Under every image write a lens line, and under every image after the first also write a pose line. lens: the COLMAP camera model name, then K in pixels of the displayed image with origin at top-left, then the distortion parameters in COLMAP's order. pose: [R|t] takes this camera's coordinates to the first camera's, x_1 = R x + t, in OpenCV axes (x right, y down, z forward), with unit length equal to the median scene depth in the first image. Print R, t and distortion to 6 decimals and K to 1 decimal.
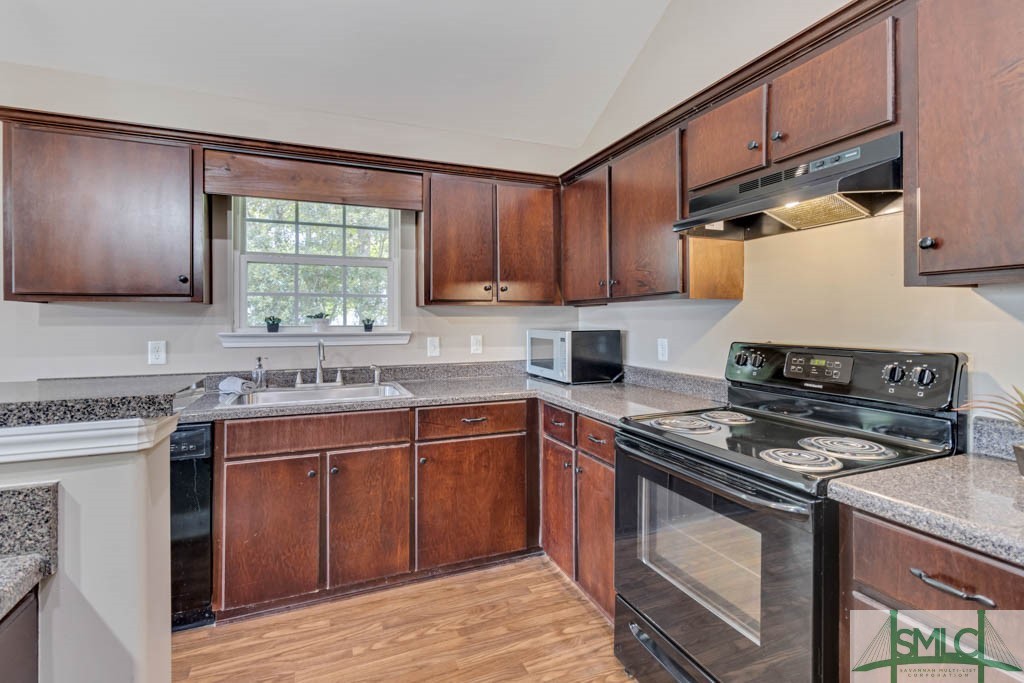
lens RADIAL K [[482.0, 0, 512.0], [0, 482.0, 316.5], [0, 0, 1]] dist [-0.000676, 0.000008]
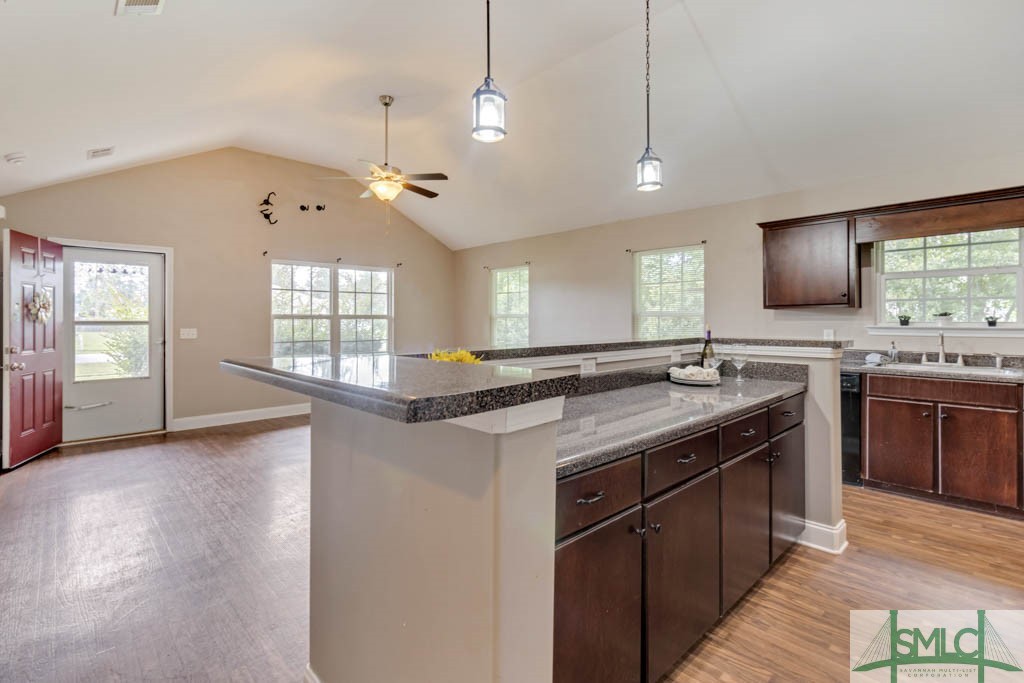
lens RADIAL K [[482.0, 0, 512.0], [0, 482.0, 316.5], [0, 0, 1]] dist [-0.000676, 0.000008]
pose [[0.363520, -0.004494, -0.931576, 0.523964], [0.004742, 0.999984, -0.002974, 0.002927], [0.931574, -0.003336, 0.363535, -0.778891]]
